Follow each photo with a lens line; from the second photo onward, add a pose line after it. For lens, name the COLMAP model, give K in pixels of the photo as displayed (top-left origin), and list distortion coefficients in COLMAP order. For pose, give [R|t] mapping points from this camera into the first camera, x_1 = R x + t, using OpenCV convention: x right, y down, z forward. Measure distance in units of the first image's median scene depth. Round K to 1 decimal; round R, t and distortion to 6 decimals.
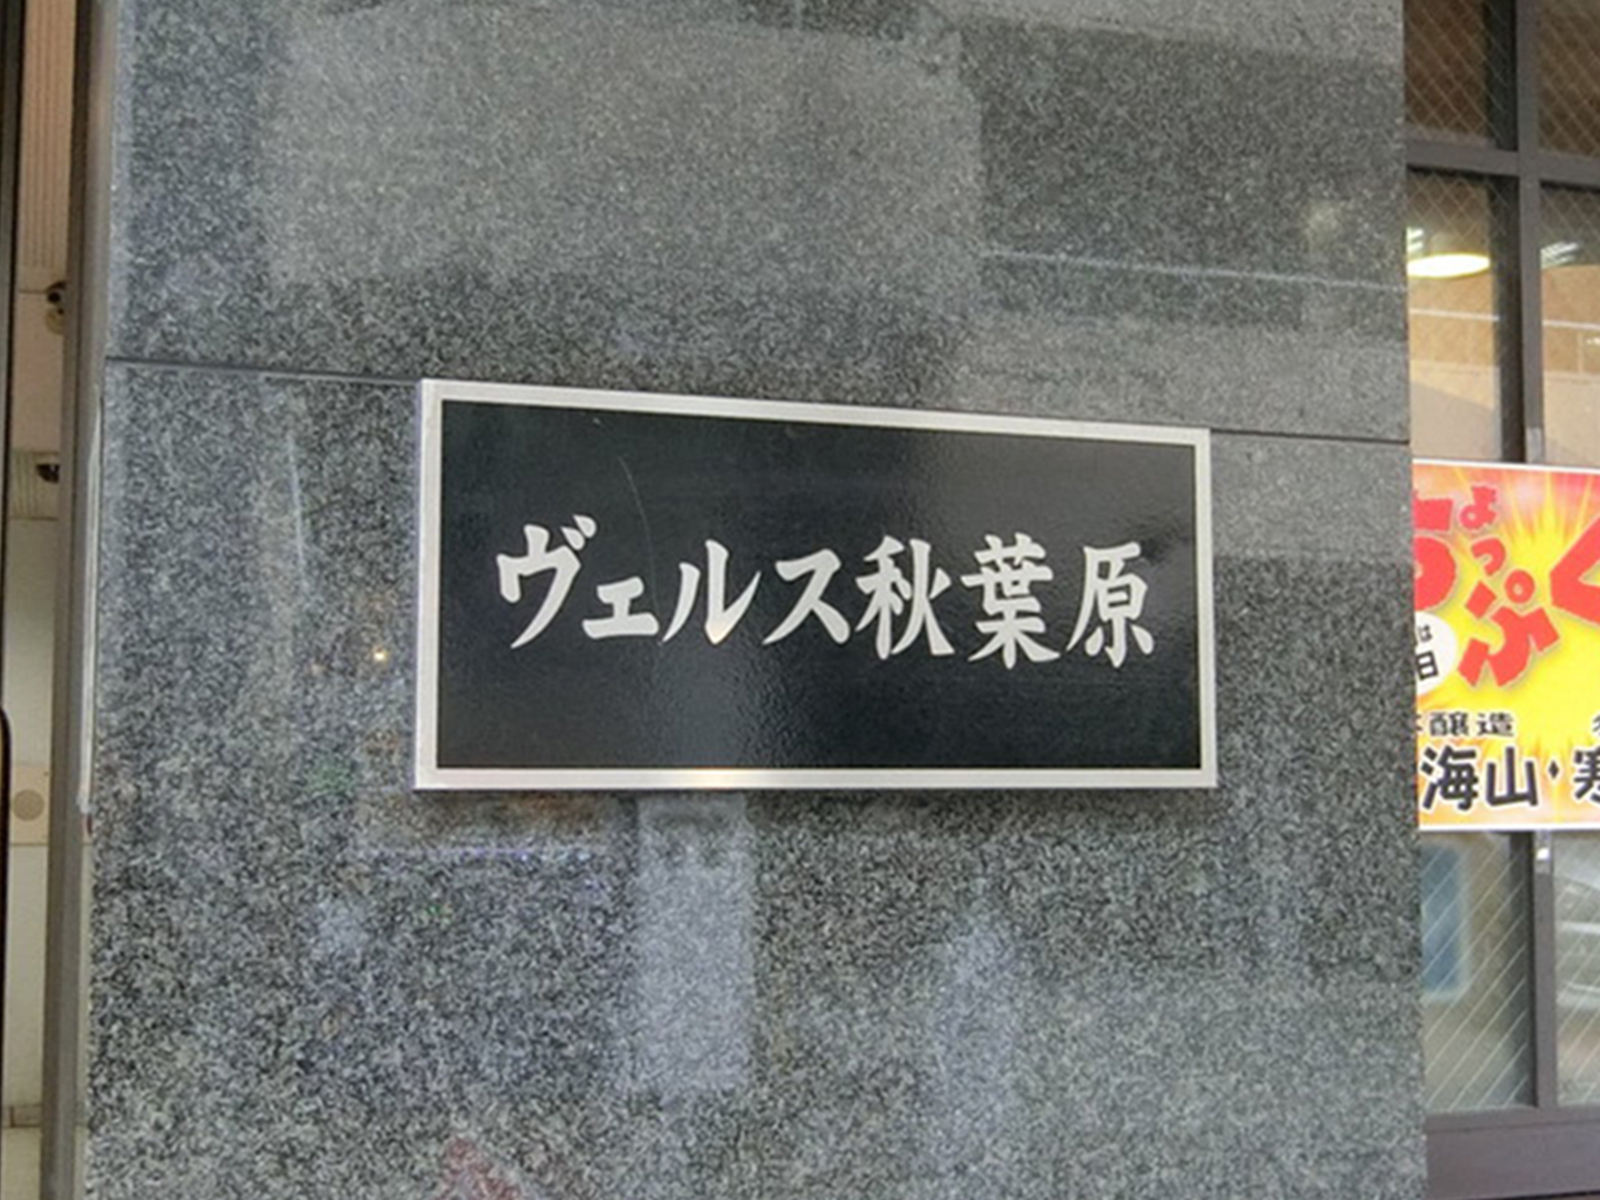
lens RADIAL K [[1969.1, 0, 799.8], [0, 1969.1, 669.2], [0, 0, 1]] dist [-0.018917, -0.006103]
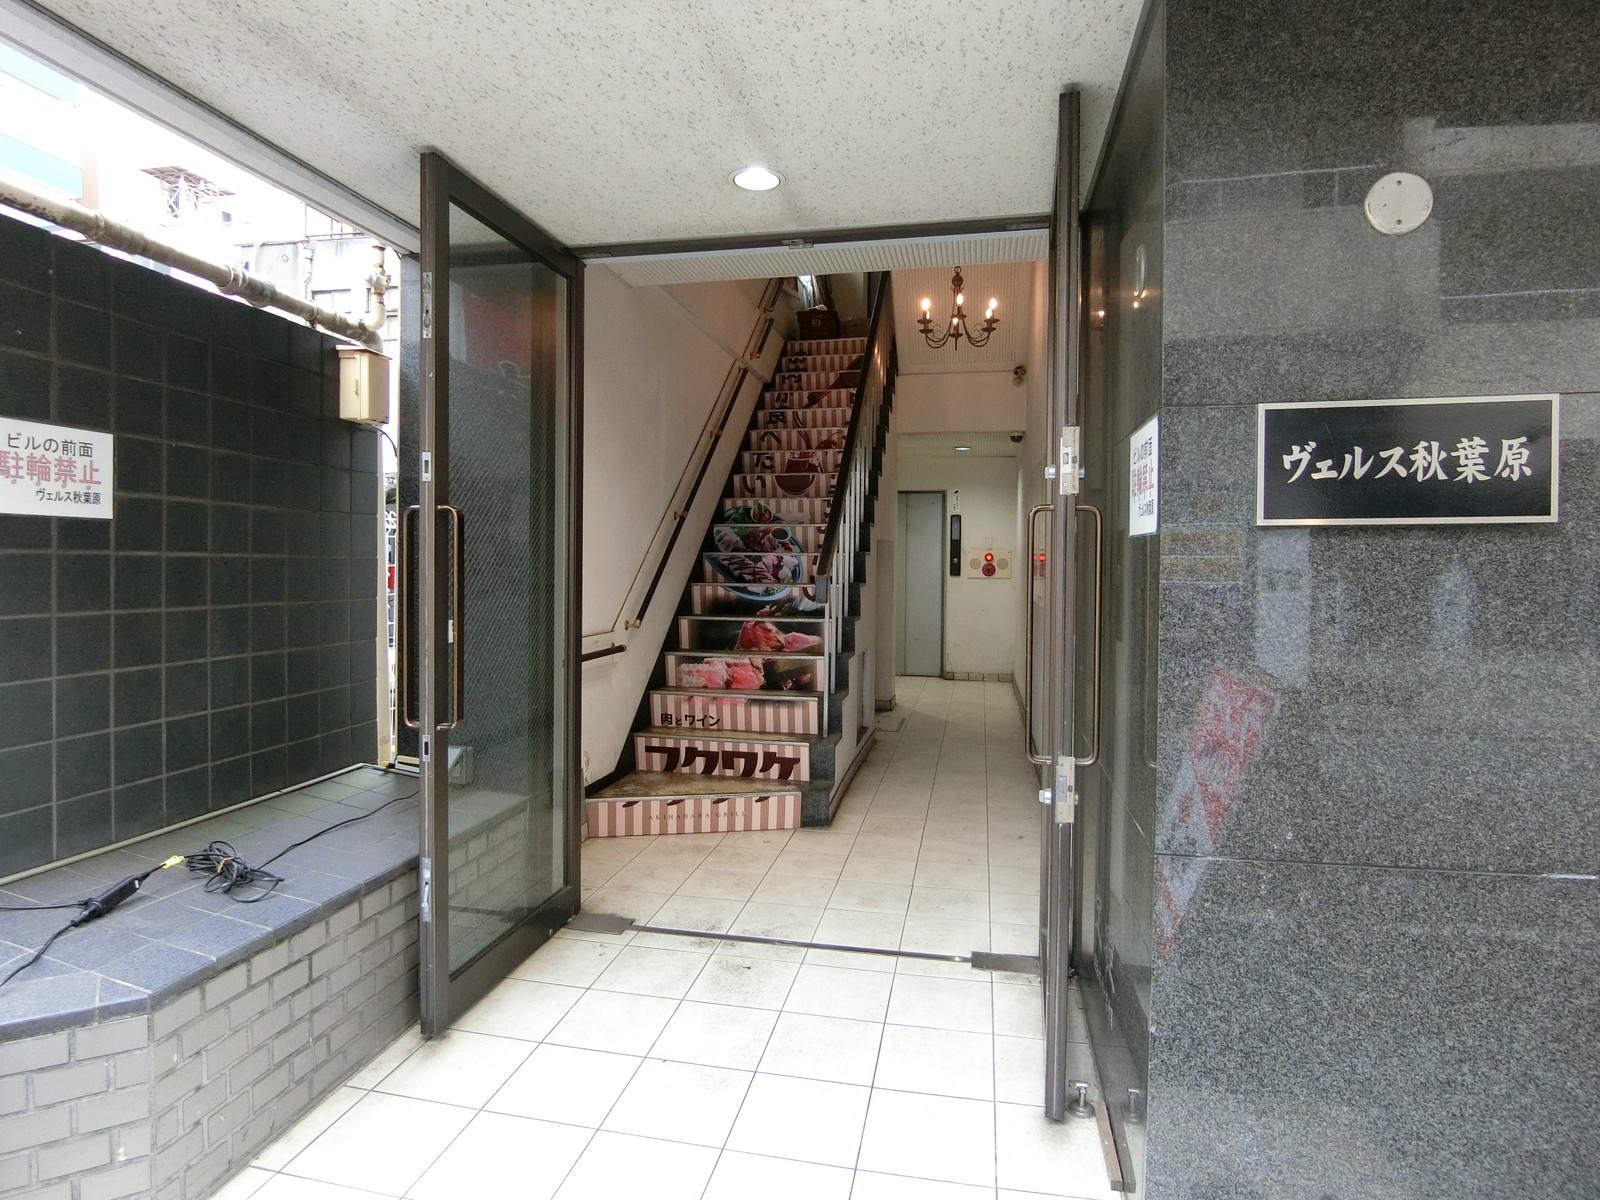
lens RADIAL K [[878.4, 0, 779.3], [0, 878.4, 591.5], [0, 0, 1]] dist [-0.030018, 0.001039]
pose [[0.852143, 0.015349, -0.523084, -0.100424], [0.035277, 0.995611, 0.086683, 0.013247], [0.522119, -0.092319, 0.847861, -0.670289]]
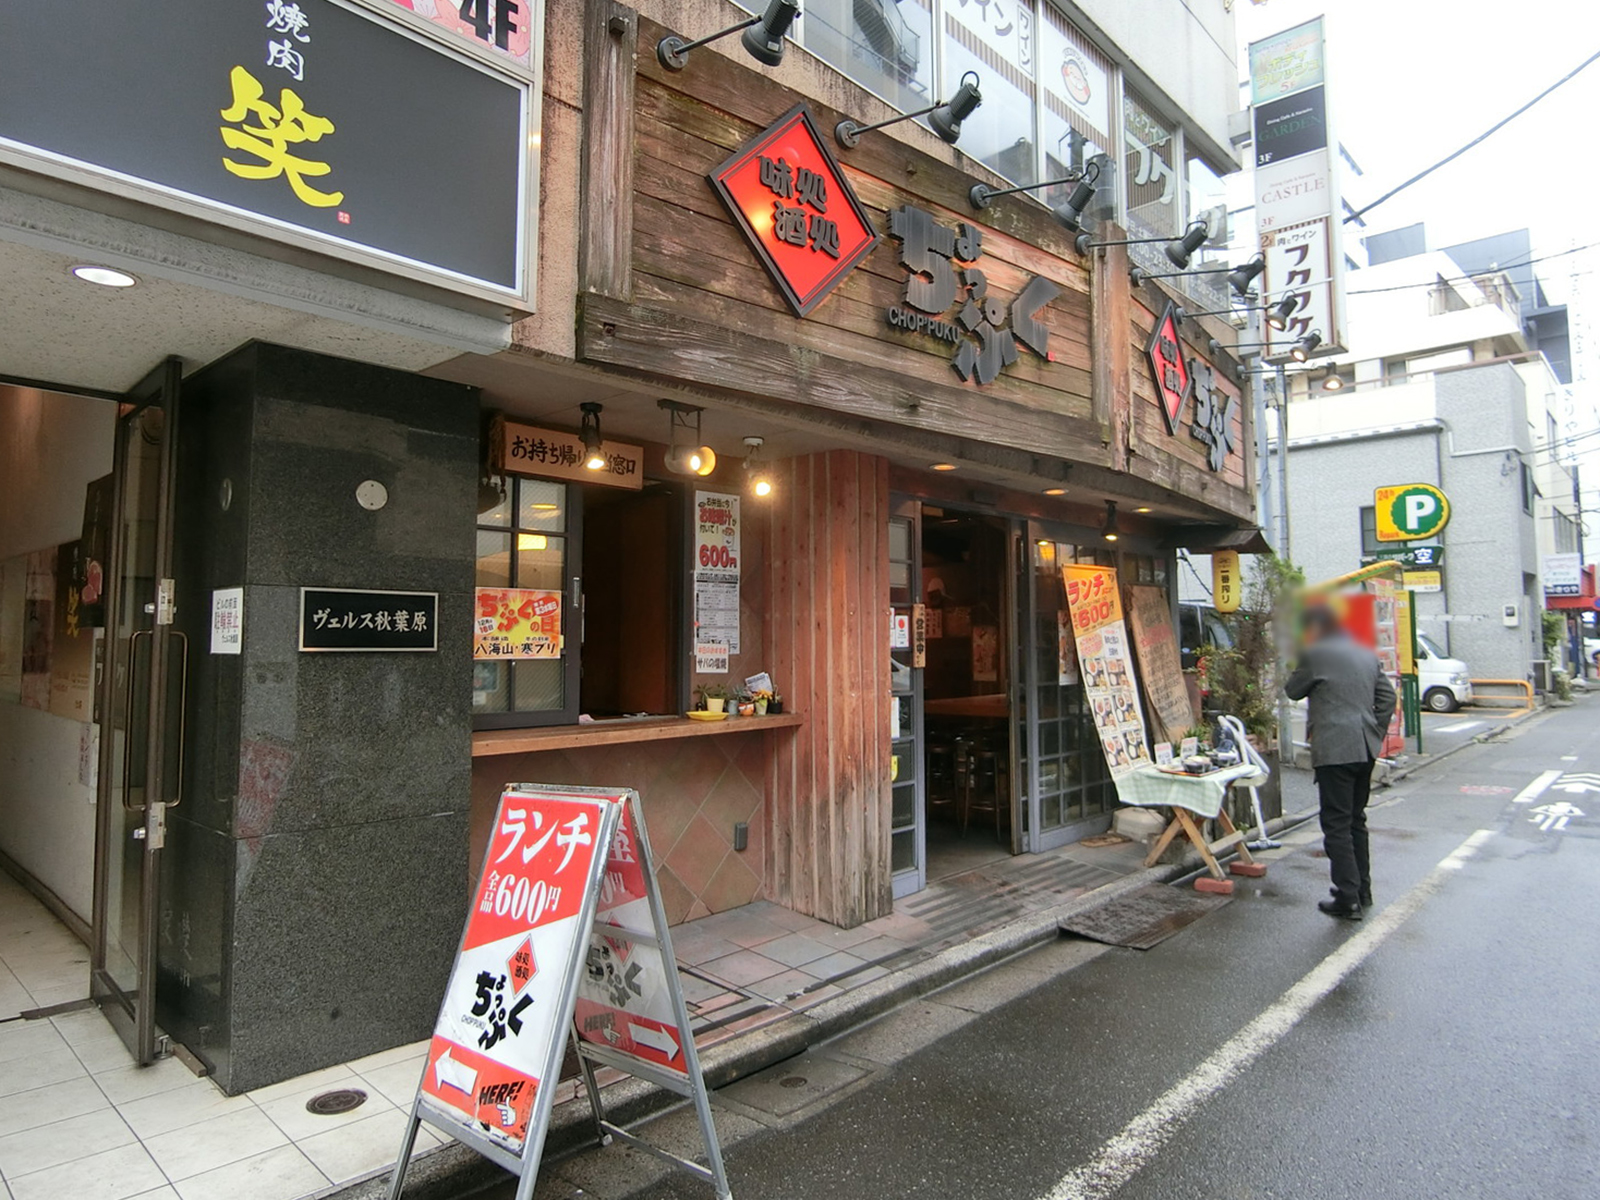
lens RADIAL K [[994.3, 0, 870.7], [0, 994.3, 598.0], [0, 0, 1]] dist [-0.004272, -0.000040]
pose [[0.861211, 0.028980, 0.507421, -0.218380], [-0.033578, 0.999436, -0.000091, -0.162073], [-0.507138, -0.016960, 0.861698, -2.543618]]
